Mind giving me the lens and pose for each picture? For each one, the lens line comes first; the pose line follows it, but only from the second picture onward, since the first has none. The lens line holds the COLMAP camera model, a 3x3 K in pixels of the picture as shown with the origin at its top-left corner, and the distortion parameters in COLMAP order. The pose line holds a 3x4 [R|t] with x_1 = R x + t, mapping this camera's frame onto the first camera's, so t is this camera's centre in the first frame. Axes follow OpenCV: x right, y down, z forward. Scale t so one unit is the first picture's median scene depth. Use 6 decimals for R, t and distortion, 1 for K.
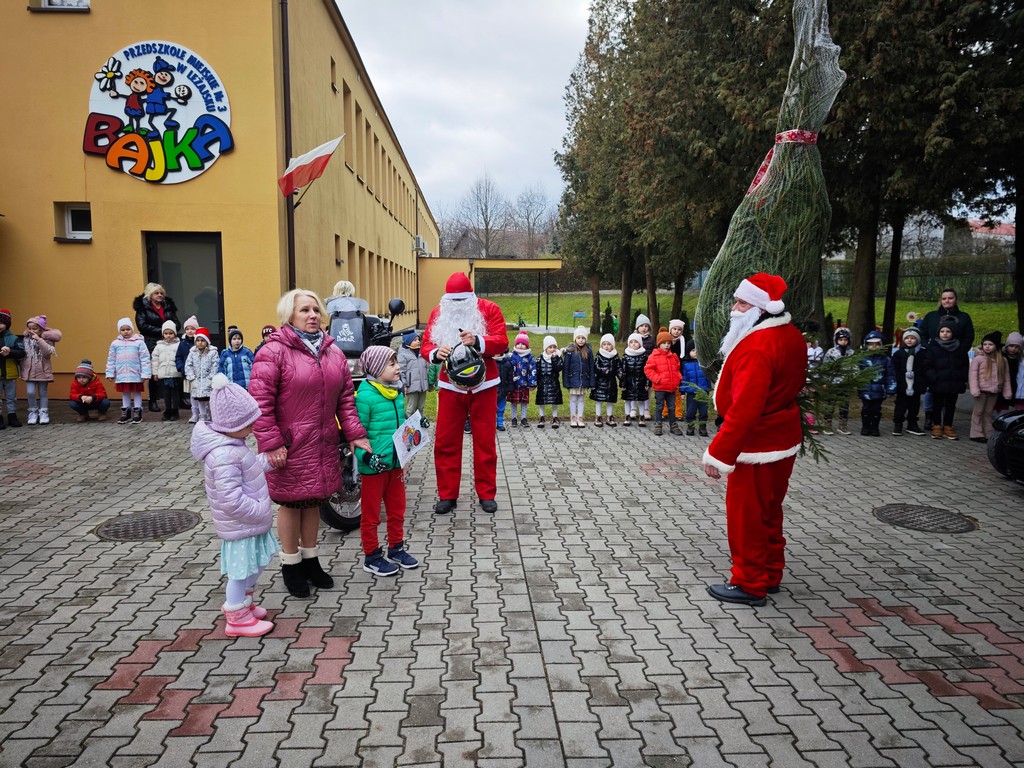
lens RADIAL K [[672.7, 0, 497.0], [0, 672.7, 383.7], [0, 0, 1]] dist [0.005338, -0.015427]
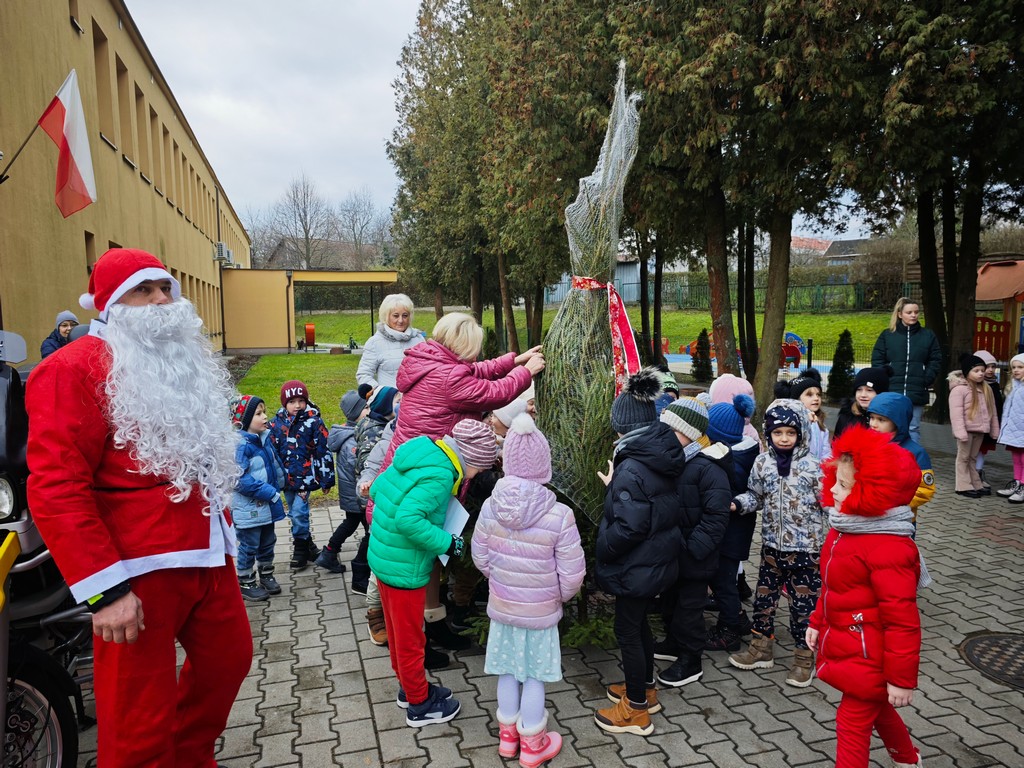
lens RADIAL K [[730.0, 0, 495.6], [0, 730.0, 399.9], [0, 0, 1]] dist [0.019650, -0.018212]
pose [[0.973151, -0.039530, 0.226749, -0.001285], [0.042009, 0.999098, -0.006117, -0.014504], [-0.226303, 0.015479, 0.973934, 0.103058]]
